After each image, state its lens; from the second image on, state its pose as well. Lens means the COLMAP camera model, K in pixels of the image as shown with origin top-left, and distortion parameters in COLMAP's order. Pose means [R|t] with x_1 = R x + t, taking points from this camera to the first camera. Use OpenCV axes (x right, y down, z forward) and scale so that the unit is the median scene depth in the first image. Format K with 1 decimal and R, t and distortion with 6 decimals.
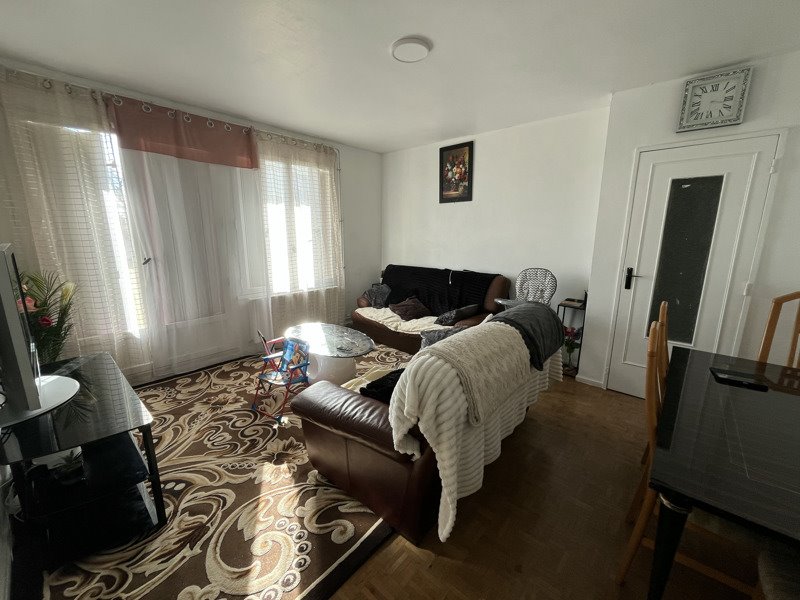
lens RADIAL K [[324.8, 0, 400.0], [0, 324.8, 300.0], [0, 0, 1]] dist [-0.009953, -0.000304]
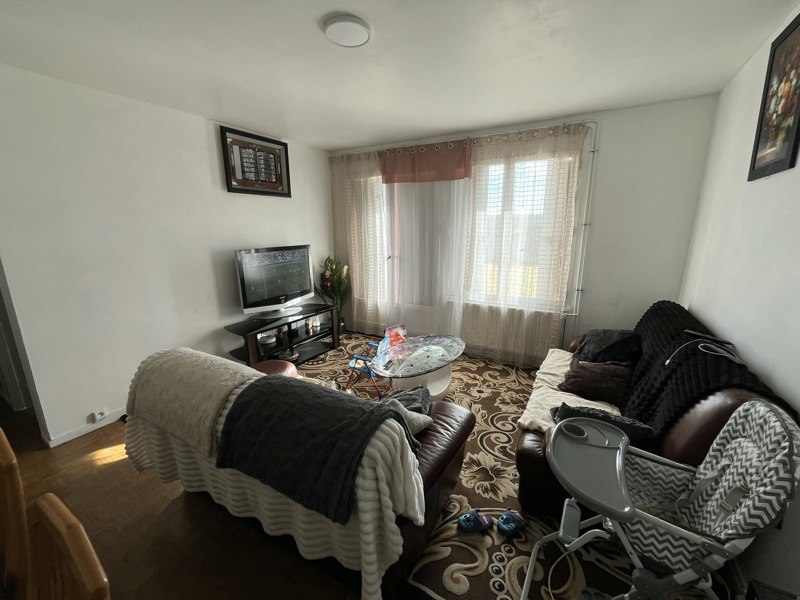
lens RADIAL K [[324.8, 0, 400.0], [0, 324.8, 300.0], [0, 0, 1]] dist [-0.009953, -0.000304]
pose [[0.190653, 0.208333, -0.959296, 0.609090], [-0.195566, 0.965693, 0.170855, -0.173045], [0.961980, 0.155031, 0.224855, 0.652949]]
